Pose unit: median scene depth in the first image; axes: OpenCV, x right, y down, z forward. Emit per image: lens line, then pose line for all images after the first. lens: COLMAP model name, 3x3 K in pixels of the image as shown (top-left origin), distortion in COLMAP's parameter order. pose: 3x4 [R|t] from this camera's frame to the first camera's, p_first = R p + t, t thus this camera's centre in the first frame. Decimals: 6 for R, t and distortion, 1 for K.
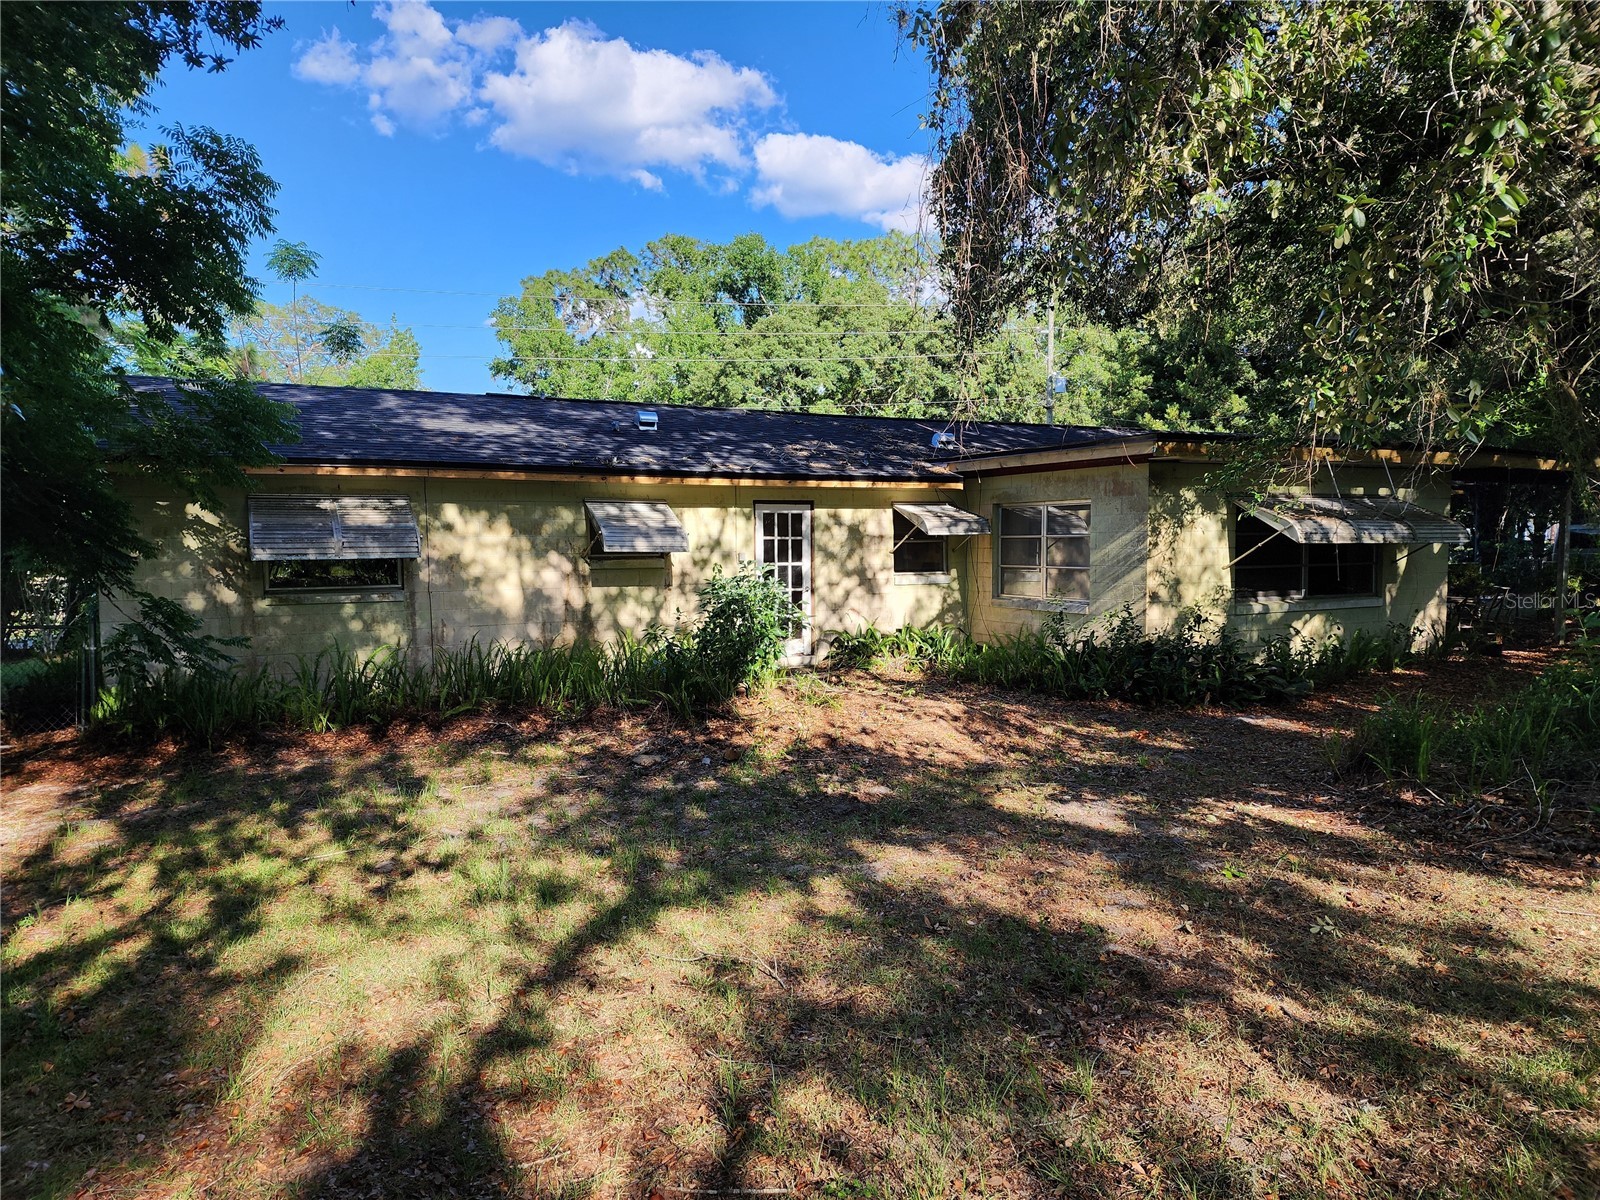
lens RADIAL K [[1090.7, 0, 813.2], [0, 1090.7, 615.4], [0, 0, 1]] dist [0.057734, -0.057355]
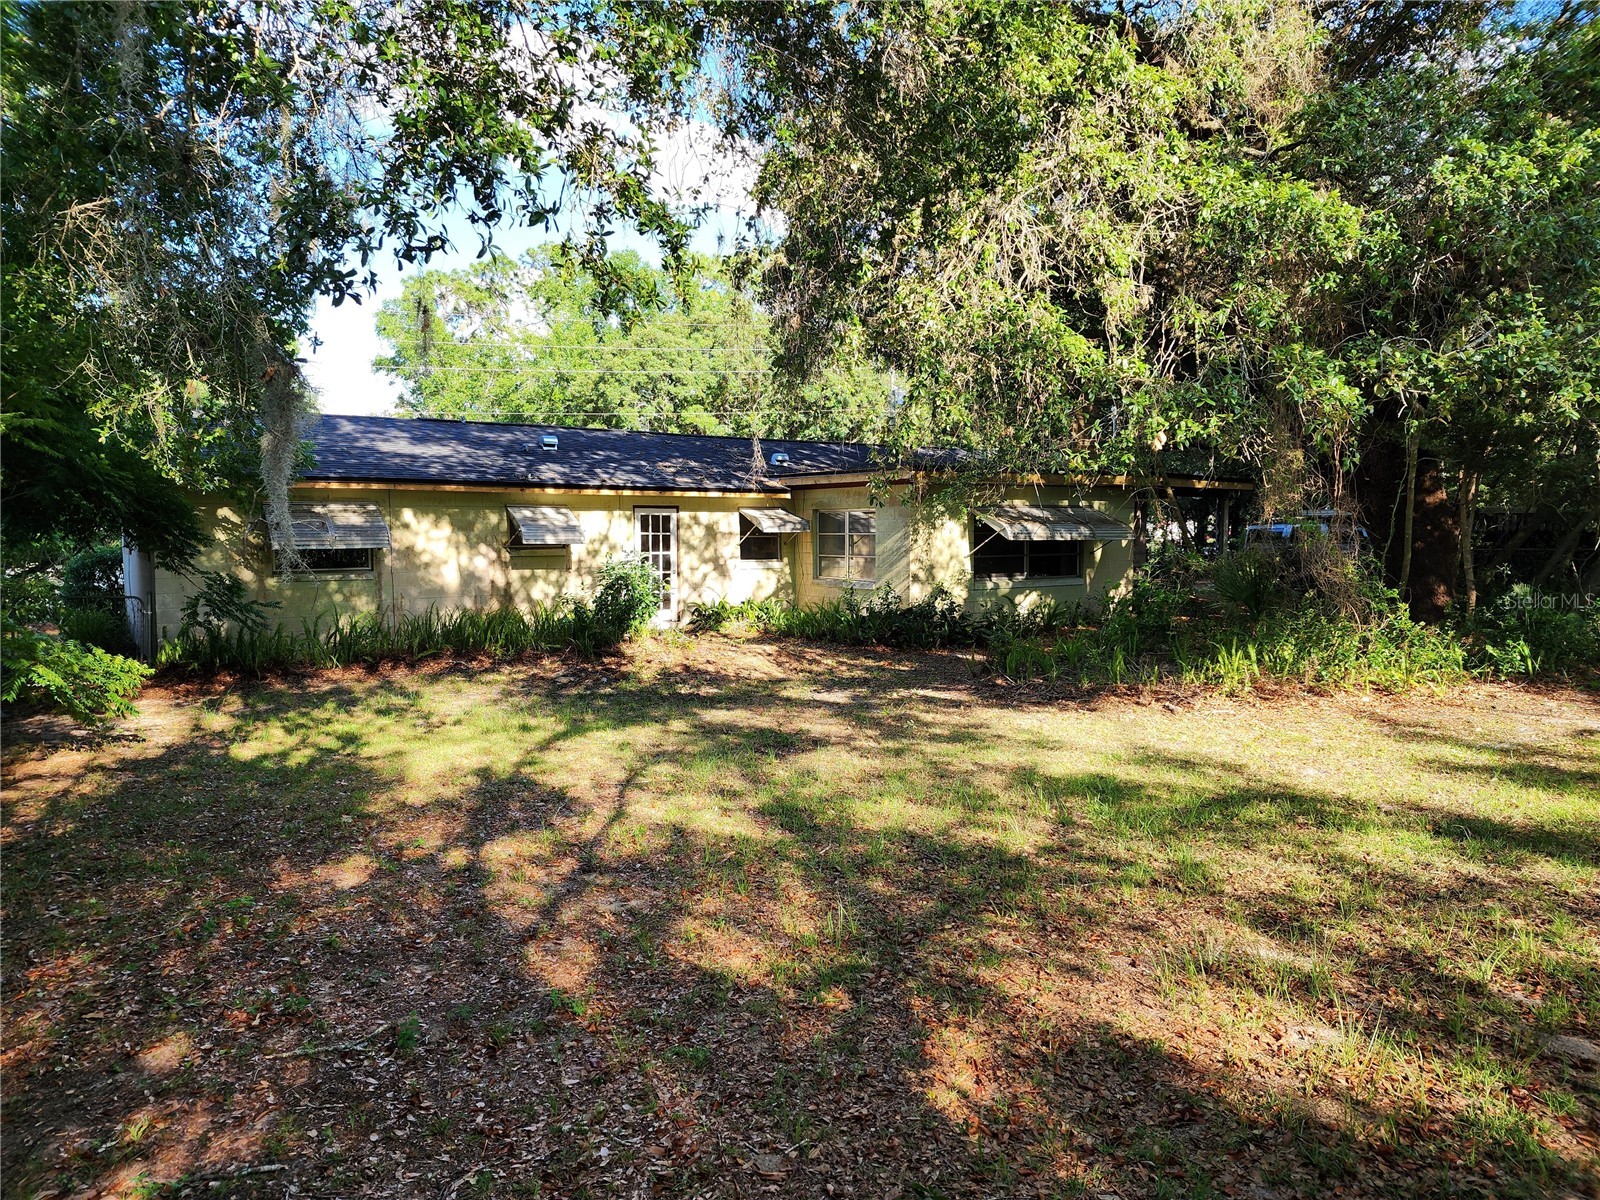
lens RADIAL K [[1090.7, 0, 808.6], [0, 1090.7, 593.4], [0, 0, 1]] dist [0.057734, -0.057355]
pose [[0.994109, -0.001492, 0.108377, 0.014549], [0.002754, 0.999930, -0.011492, 0.018862], [-0.108352, 0.011723, 0.994043, -0.371376]]
